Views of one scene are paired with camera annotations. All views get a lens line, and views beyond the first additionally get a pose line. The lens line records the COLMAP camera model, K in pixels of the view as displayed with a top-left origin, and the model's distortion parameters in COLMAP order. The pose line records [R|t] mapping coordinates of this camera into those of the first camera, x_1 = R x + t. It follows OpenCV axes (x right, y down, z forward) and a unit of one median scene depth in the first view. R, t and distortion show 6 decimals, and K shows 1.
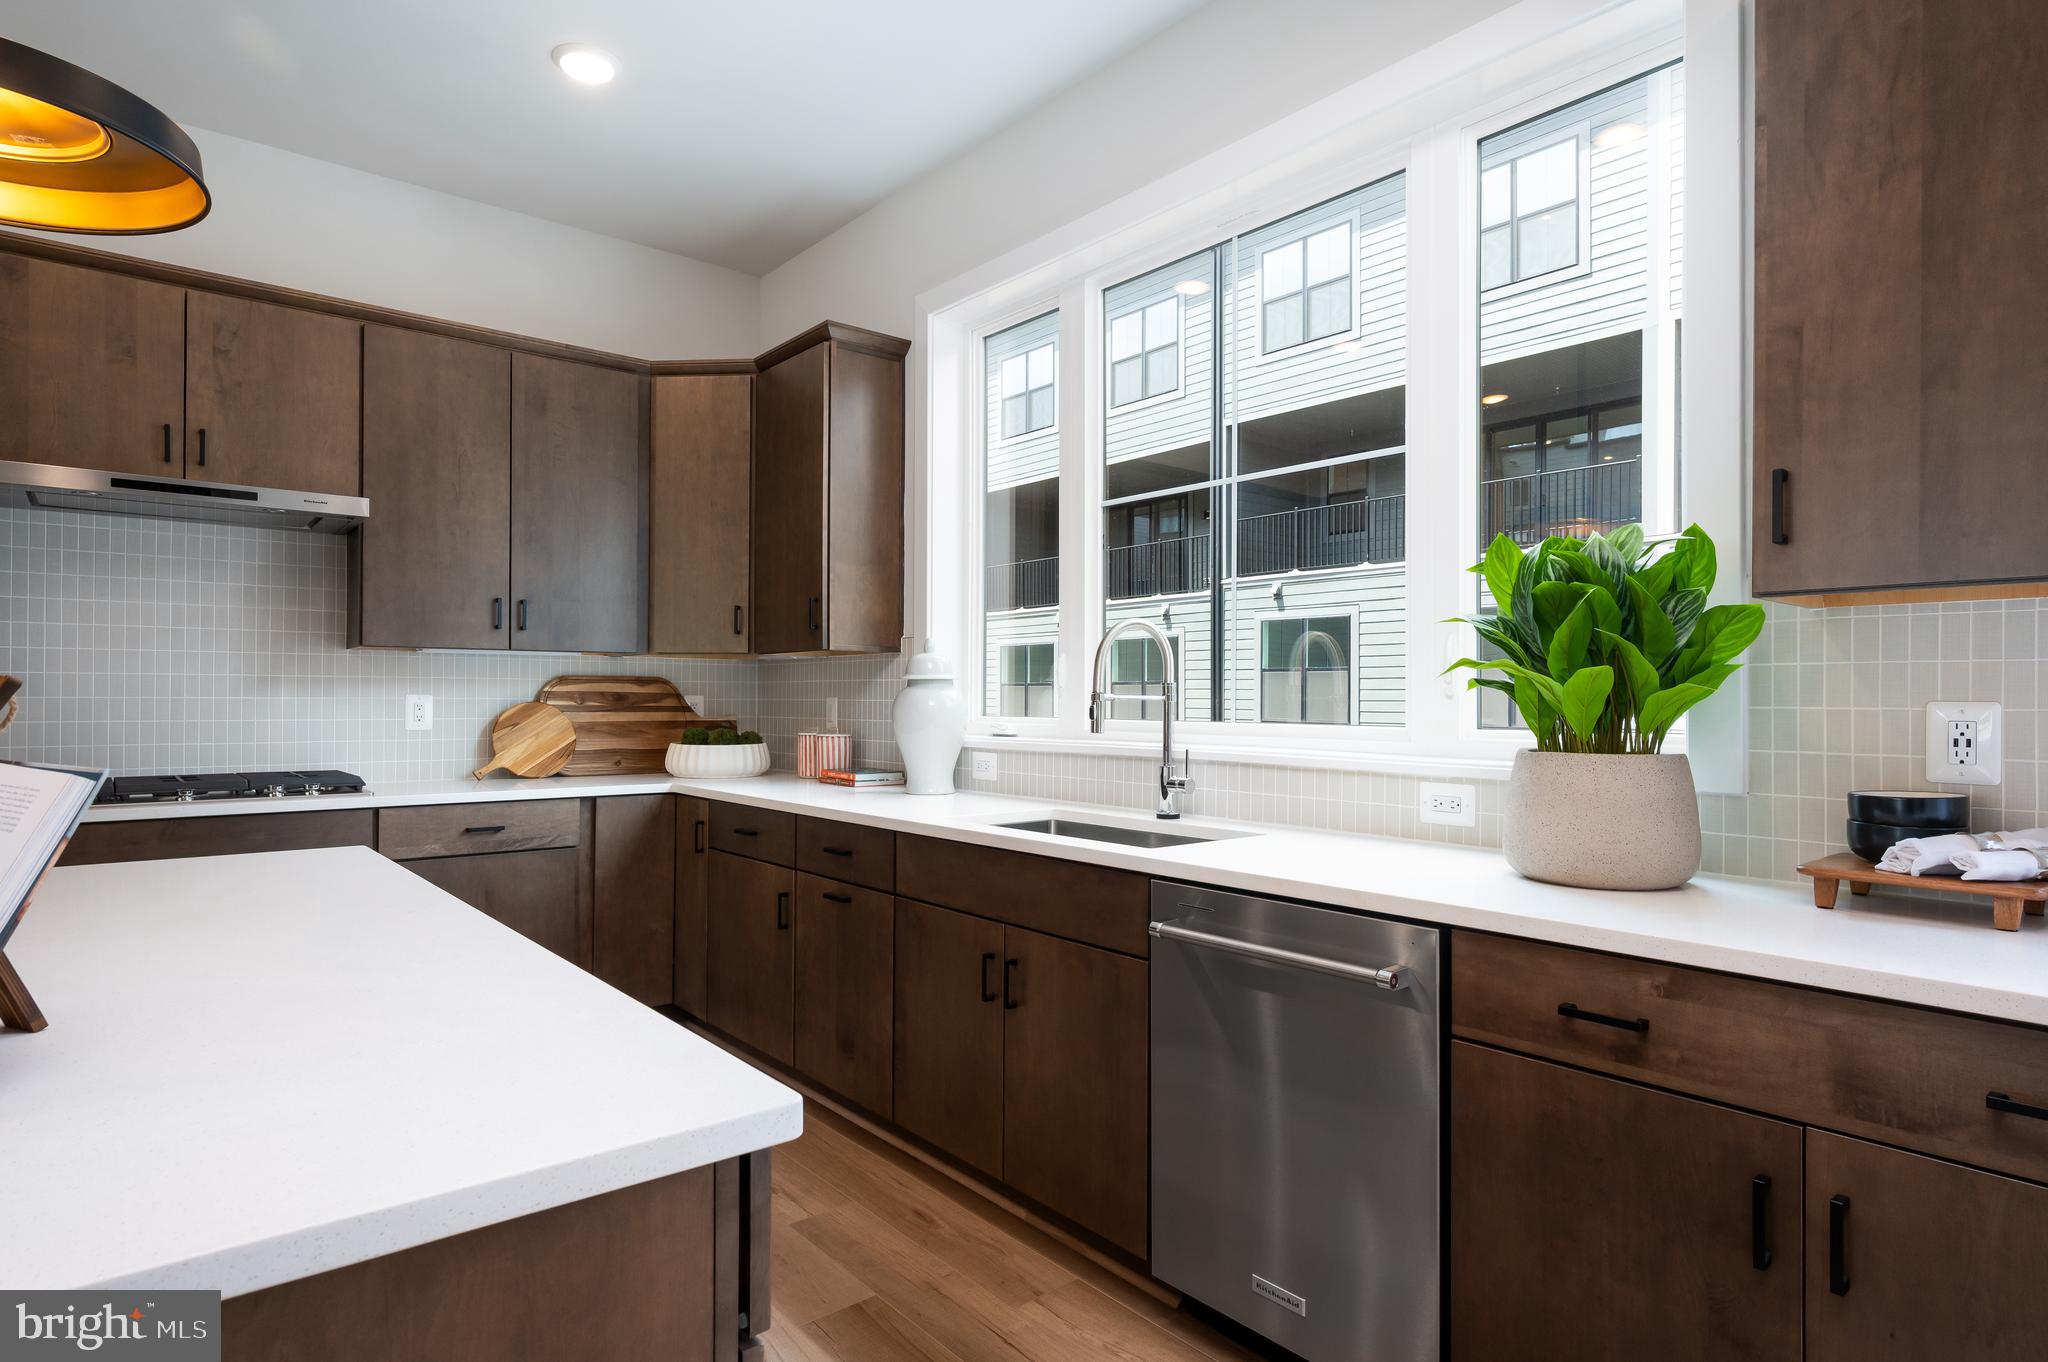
lens RADIAL K [[1115.4, 0, 1015.4], [0, 1115.4, 678.6], [0, 0, 1]] dist [-0.004238, -0.001126]
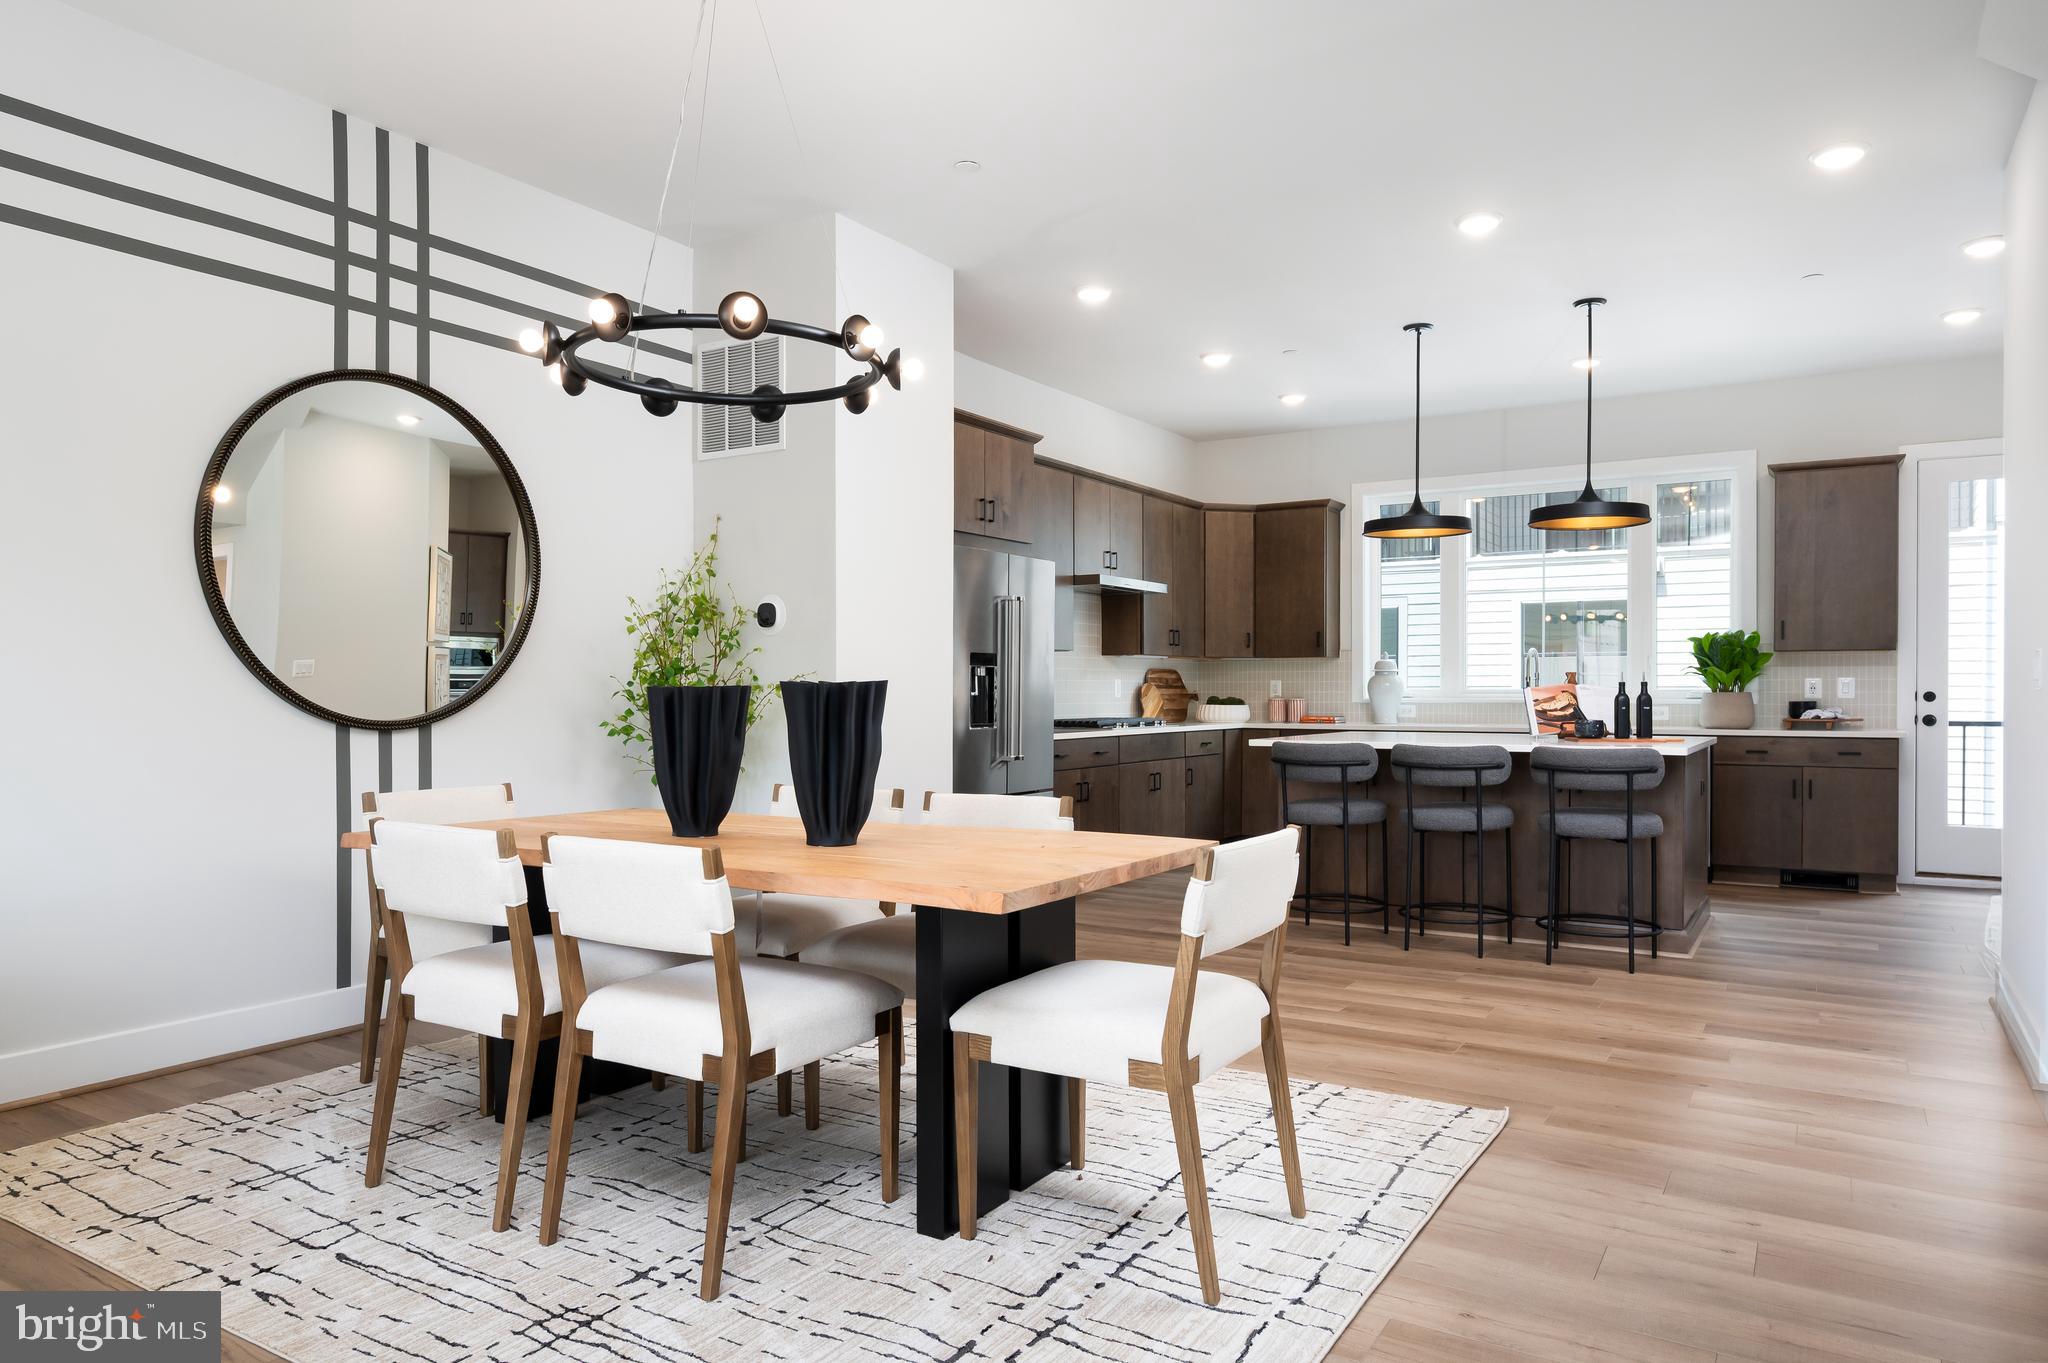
lens RADIAL K [[1300.3, 0, 1024.5], [0, 1300.3, 679.3], [0, 0, 1]] dist [-0.000455, -0.000173]
pose [[0.943441, -0.002772, 0.331529, -1.515195], [-0.000843, 0.999942, 0.010759, -0.009599], [-0.331540, -0.010430, 0.943384, -1.110939]]
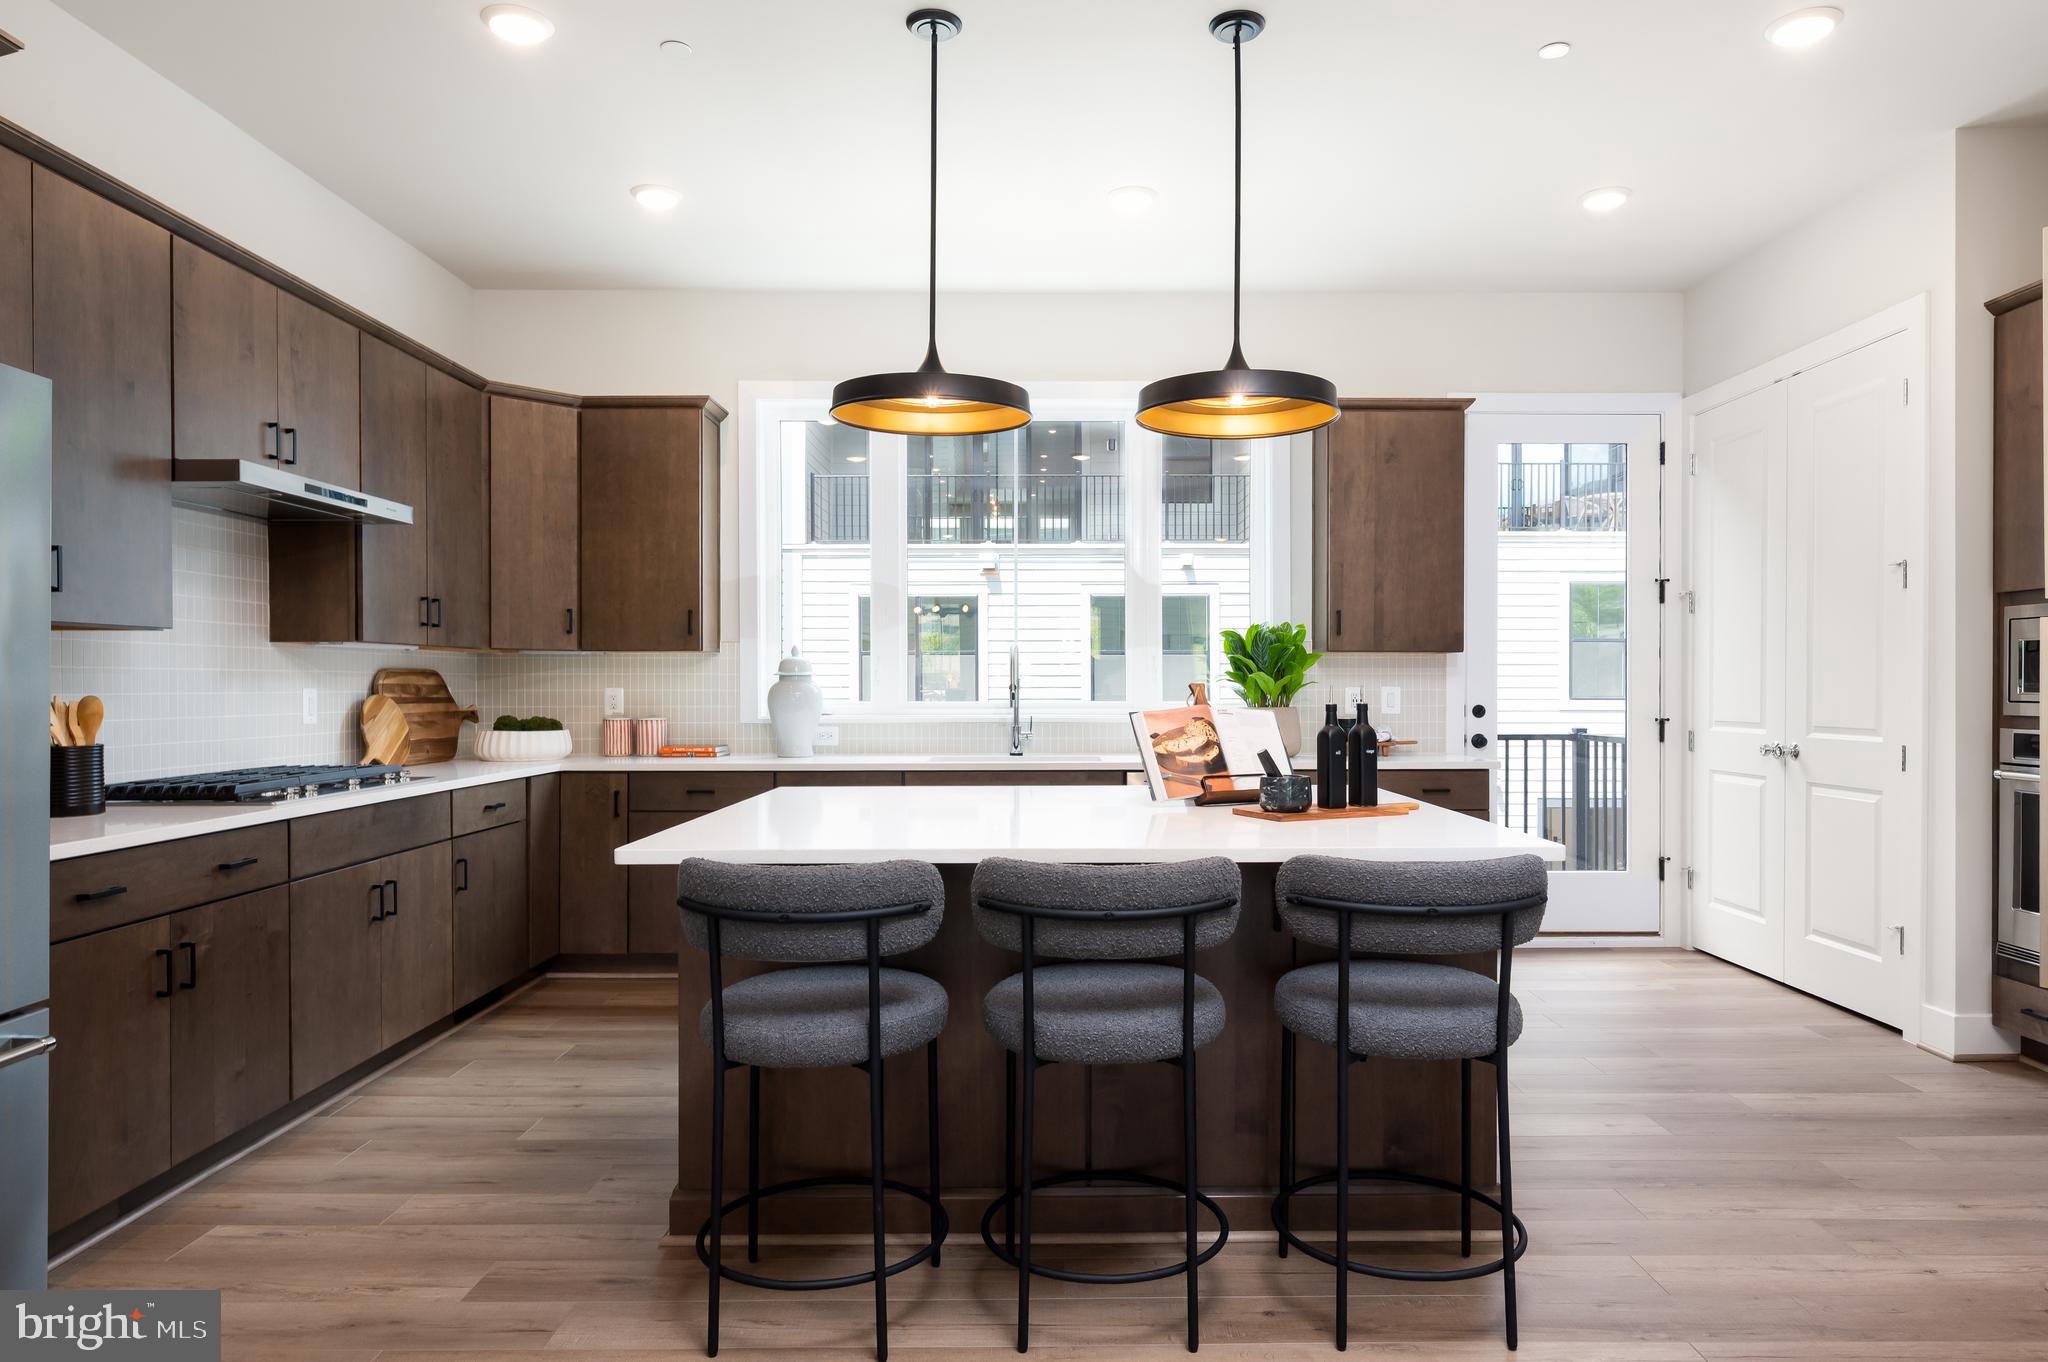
lens RADIAL K [[1300.3, 0, 1071.4], [0, 1300.3, 692.3], [0, 0, 1]] dist [-0.000455, -0.000173]
pose [[0.621236, -0.010342, 0.783556, -1.089840], [-0.010042, 0.999726, 0.021156, -0.014024], [-0.783559, -0.021012, 0.620961, -0.269742]]
